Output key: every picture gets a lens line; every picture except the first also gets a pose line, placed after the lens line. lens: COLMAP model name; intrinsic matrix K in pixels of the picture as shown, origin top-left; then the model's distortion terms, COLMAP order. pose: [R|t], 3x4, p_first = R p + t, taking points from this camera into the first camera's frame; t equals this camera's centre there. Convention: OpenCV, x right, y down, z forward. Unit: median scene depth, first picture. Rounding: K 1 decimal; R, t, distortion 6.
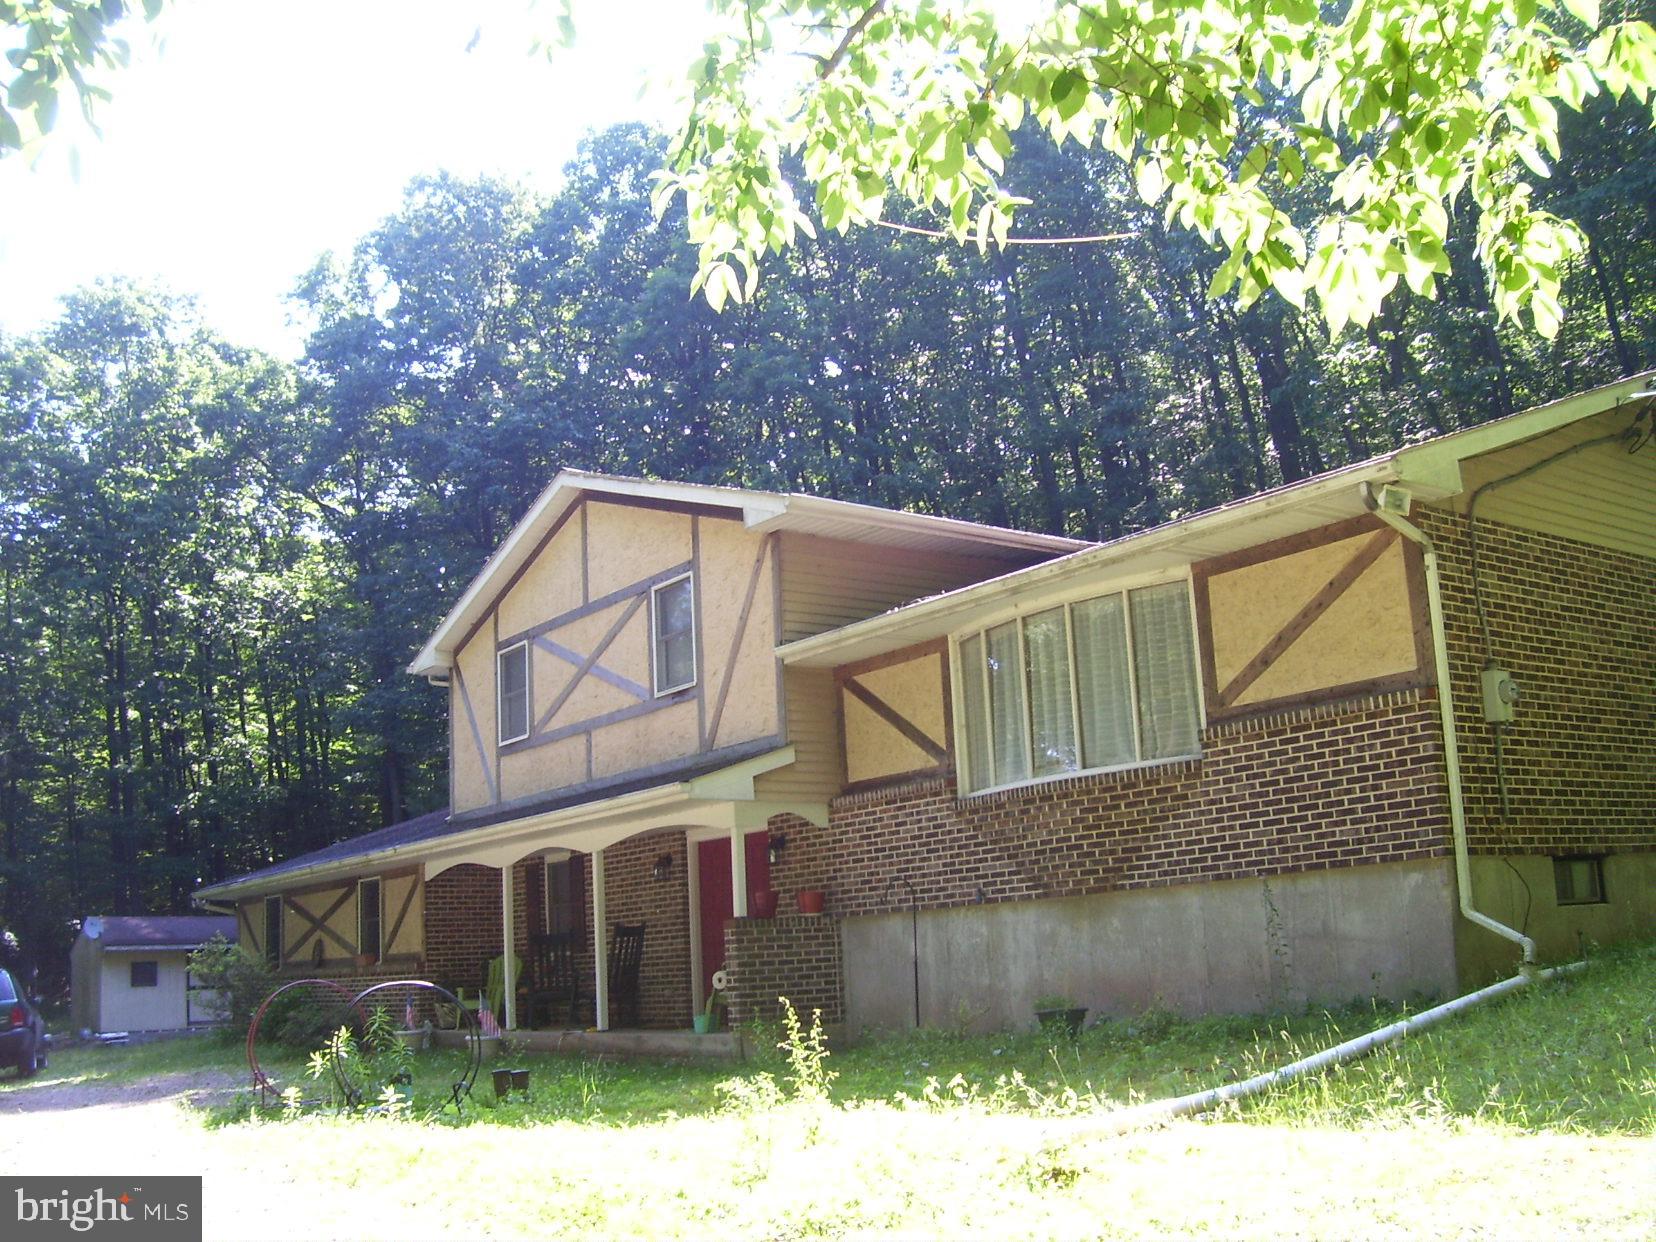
lens RADIAL K [[1670.9, 0, 828.0], [0, 1670.9, 621.0], [0, 0, 1]] dist [-0.138611, 0.033590]
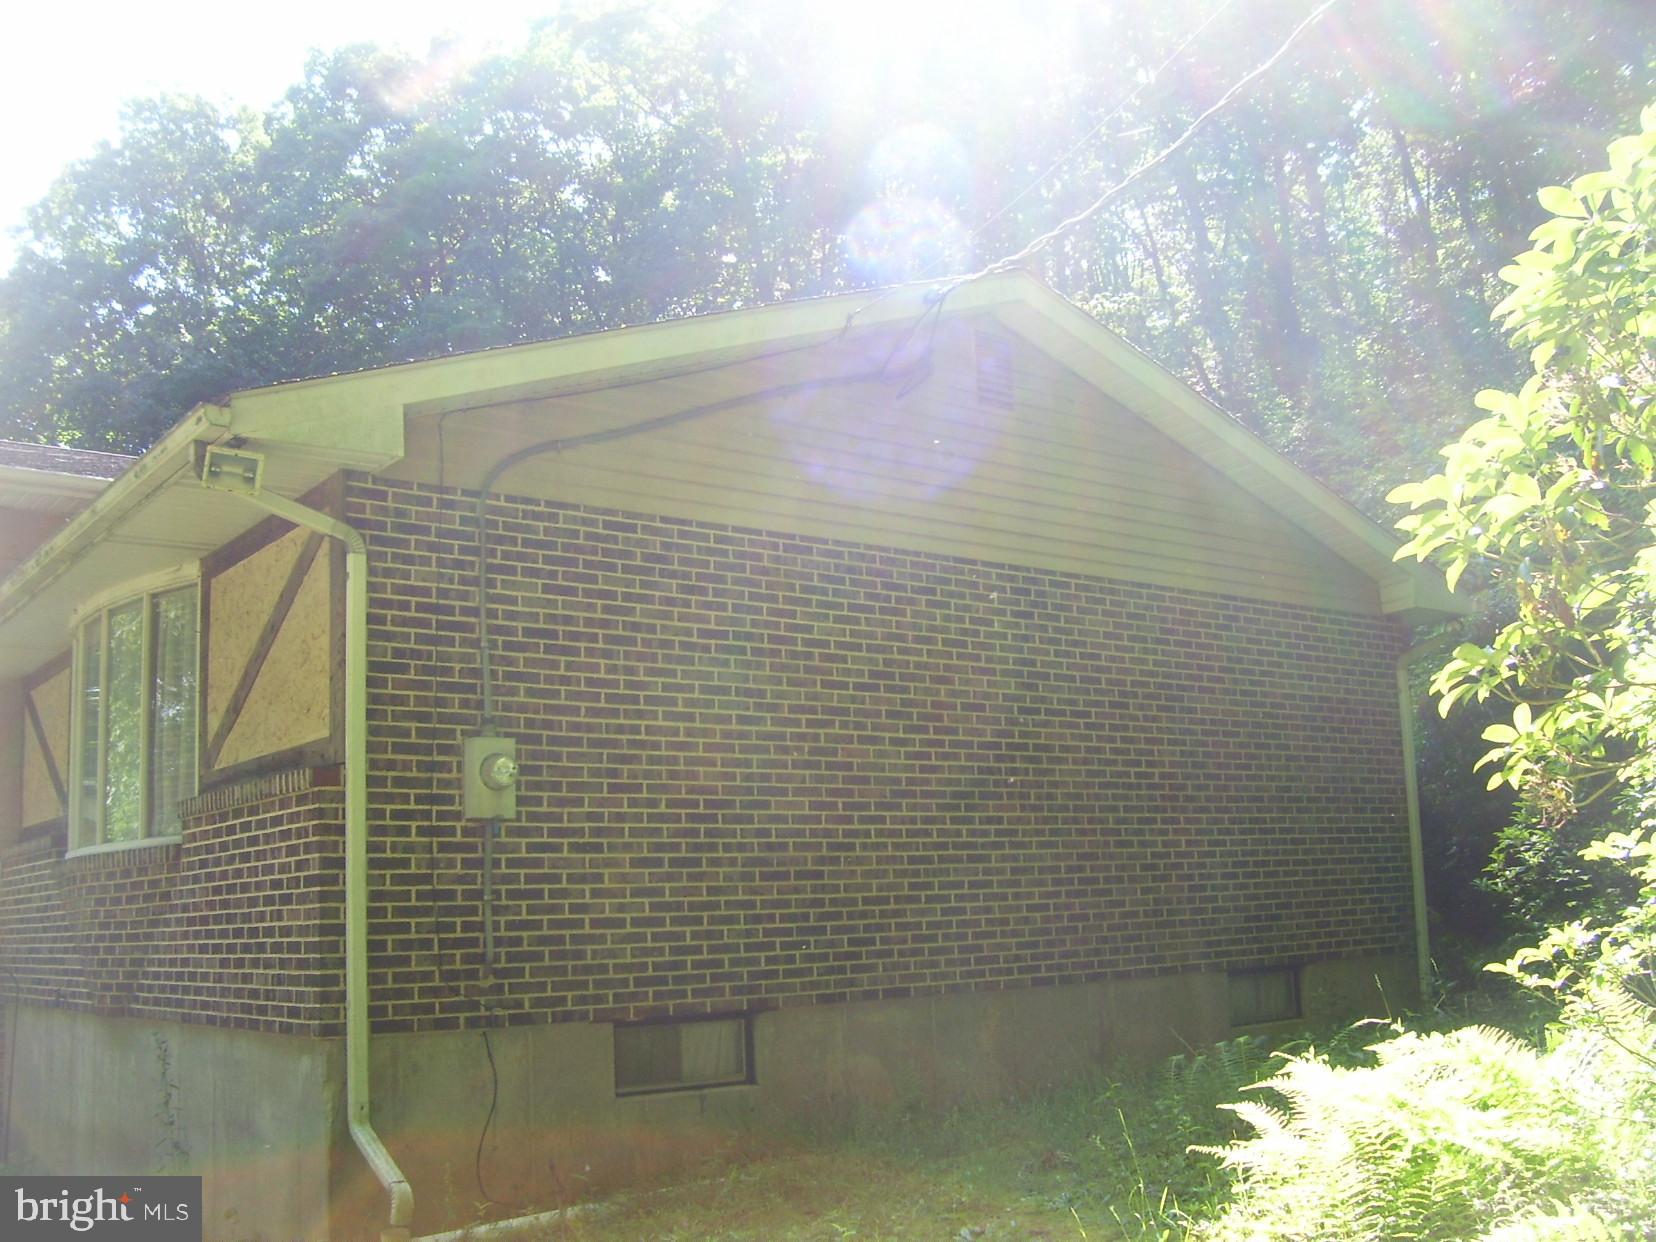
lens RADIAL K [[1670.9, 0, 828.0], [0, 1670.9, 621.0], [0, 0, 1]] dist [-0.138611, 0.033590]
pose [[0.999854, 0.013061, 0.011034, 0.512175], [-0.013344, 0.999573, 0.025980, -0.032172], [-0.010690, -0.026123, 0.999602, 0.338806]]
